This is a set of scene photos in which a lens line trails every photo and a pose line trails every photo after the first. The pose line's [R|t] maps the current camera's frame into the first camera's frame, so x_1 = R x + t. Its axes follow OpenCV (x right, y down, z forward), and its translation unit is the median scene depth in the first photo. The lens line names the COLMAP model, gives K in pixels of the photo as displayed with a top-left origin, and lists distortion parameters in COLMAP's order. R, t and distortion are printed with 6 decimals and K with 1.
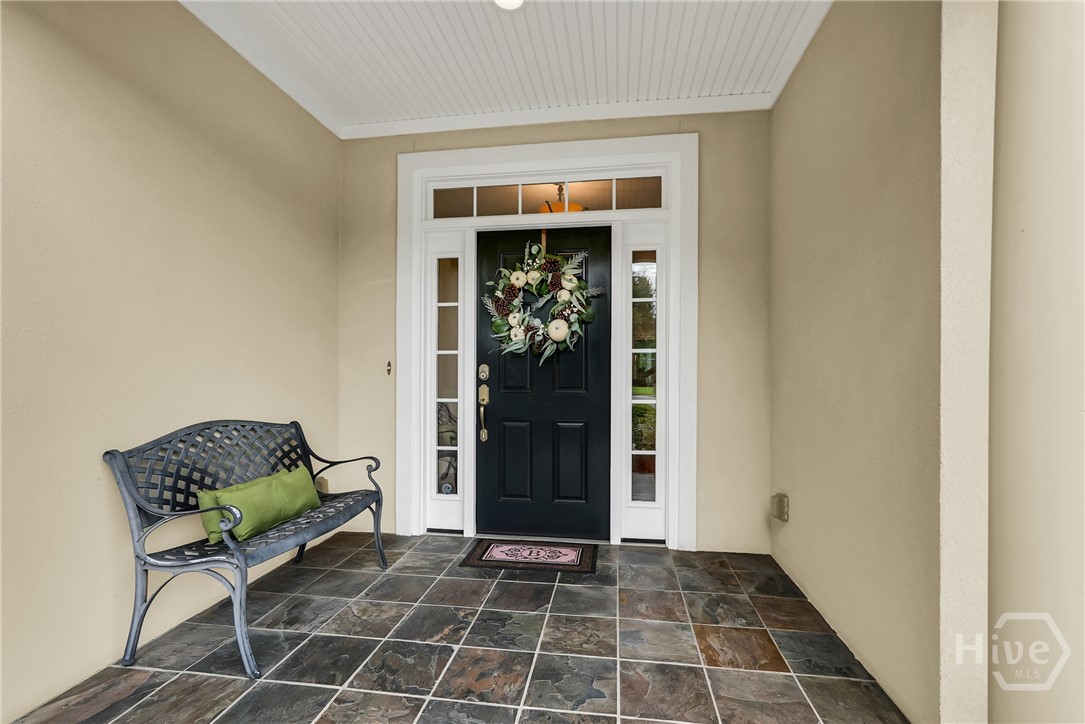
lens RADIAL K [[483.9, 0, 541.7], [0, 483.9, 369.4], [0, 0, 1]] dist [0.005495, 0.000352]
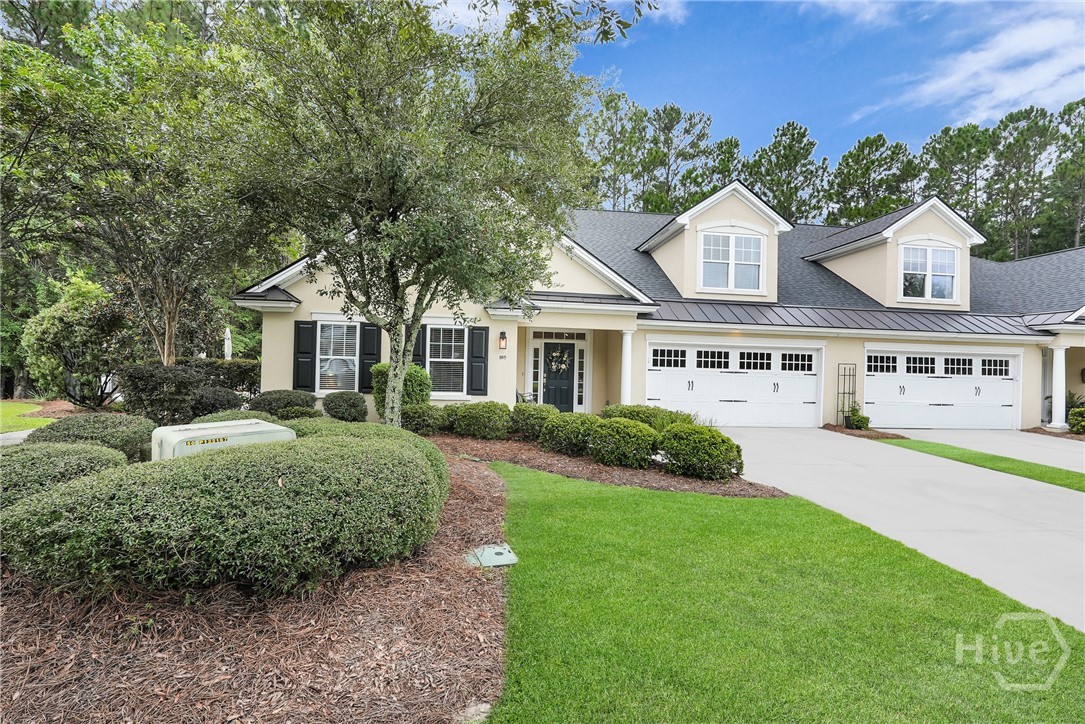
lens RADIAL K [[489.2, 0, 545.7], [0, 489.2, 362.7], [0, 0, 1]] dist [-0.025229, -0.000894]
pose [[0.968539, 0.023007, 0.247795, -1.210555], [-0.023221, 0.999728, -0.002058, -0.099937], [-0.247775, -0.003760, 0.968810, -3.255468]]
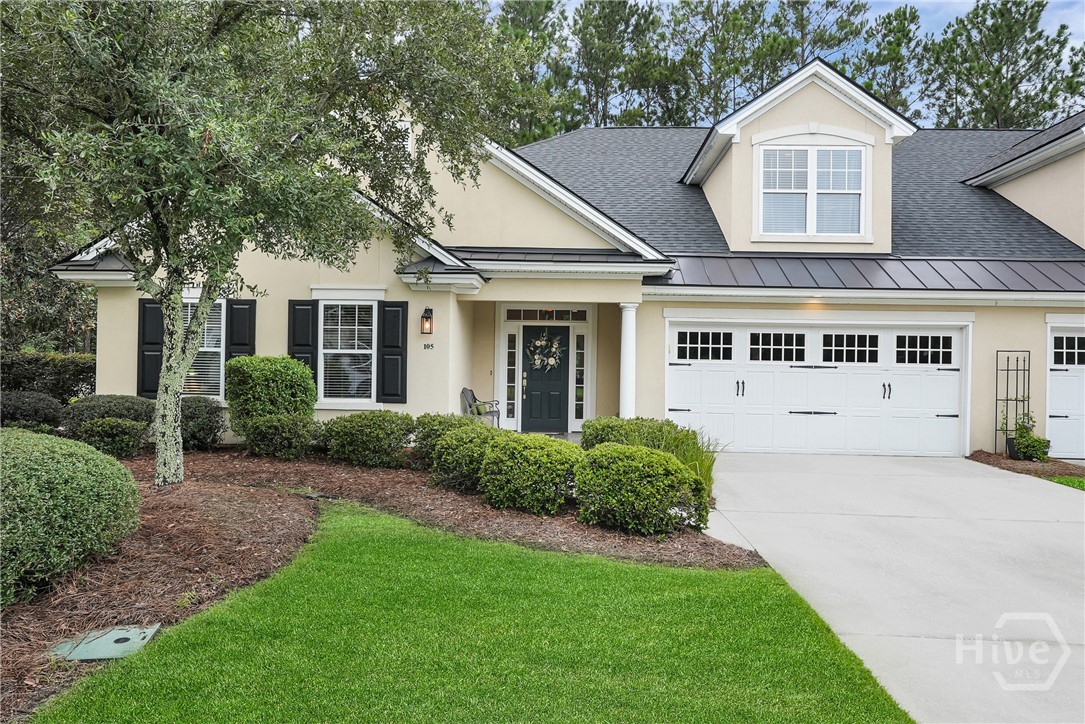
lens RADIAL K [[704.3, 0, 542.3], [0, 704.3, 359.1], [0, 0, 1]] dist [0.000561, -0.004790]
pose [[0.994658, 0.013284, 0.102364, -0.453464], [-0.012687, 0.999899, -0.006480, -0.063117], [-0.102440, 0.005147, 0.994726, -3.213022]]
